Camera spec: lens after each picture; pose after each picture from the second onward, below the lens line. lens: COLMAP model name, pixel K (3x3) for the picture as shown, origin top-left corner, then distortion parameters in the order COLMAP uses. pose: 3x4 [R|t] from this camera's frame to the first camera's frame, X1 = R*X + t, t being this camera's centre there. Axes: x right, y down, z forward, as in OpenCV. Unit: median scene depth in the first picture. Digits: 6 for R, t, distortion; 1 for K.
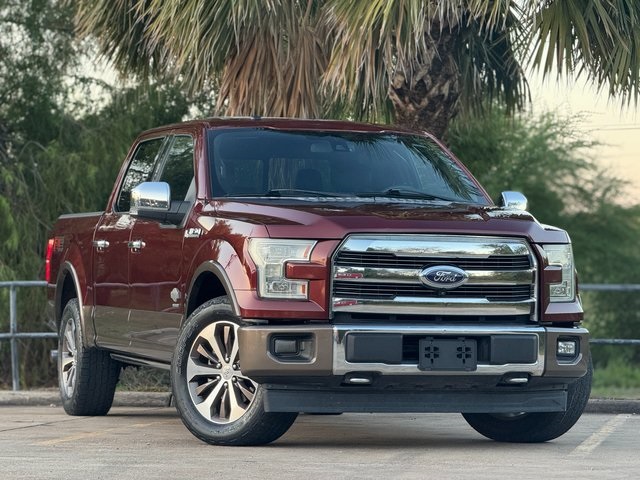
lens RADIAL K [[2278.6, 0, 320.0], [0, 2278.6, 240.0], [0, 0, 1]] dist [0.205760, 0.868973]
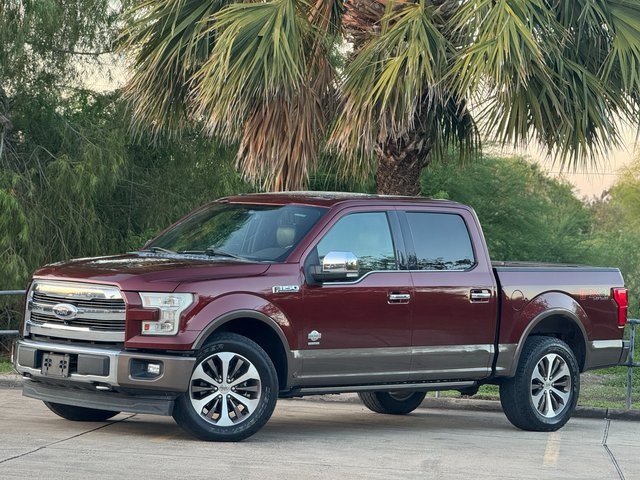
lens RADIAL K [[2278.6, 0, 320.0], [0, 2278.6, 240.0], [0, 0, 1]] dist [0.205760, 0.868973]
pose [[0.461233, 0.019696, -0.887060, 1.409961], [-0.022617, 0.999690, 0.010437, -0.047738], [0.886991, 0.015249, 0.461536, 0.473602]]
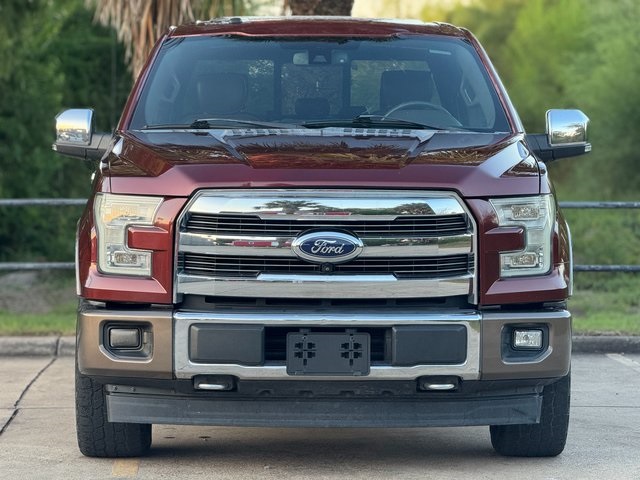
lens RADIAL K [[2278.6, 0, 320.0], [0, 2278.6, 240.0], [0, 0, 1]] dist [0.205760, 0.868973]
pose [[0.956615, 0.006192, -0.291288, 0.265554], [0.013398, 0.997782, 0.065211, -0.033977], [0.291045, -0.066285, 0.954410, 0.297070]]
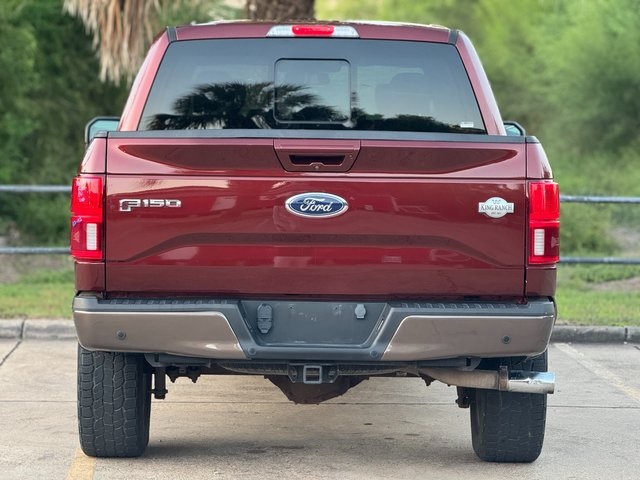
lens RADIAL K [[2278.6, 0, 320.0], [0, 2278.6, 240.0], [0, 0, 1]] dist [0.205760, 0.868973]
pose [[0.959502, 0.028019, -0.280304, 0.284657], [-0.002364, 0.995807, 0.091449, -0.063942], [0.281691, -0.087082, 0.955545, 0.265240]]
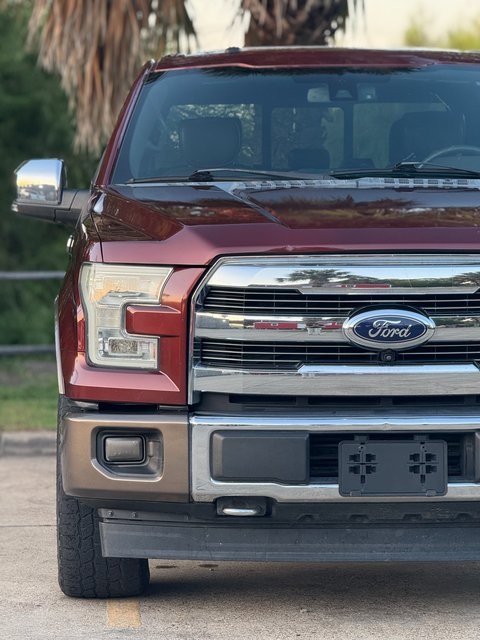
lens RADIAL K [[2278.6, 0, 259.7], [0, 2278.6, 322.9], [0, 0, 1]] dist [0.205760, 0.868973]
pose [[0.962172, -0.003965, -0.272414, 0.177470], [0.024030, 0.997232, 0.070358, -0.025988], [0.271381, -0.074243, 0.959604, 0.446280]]
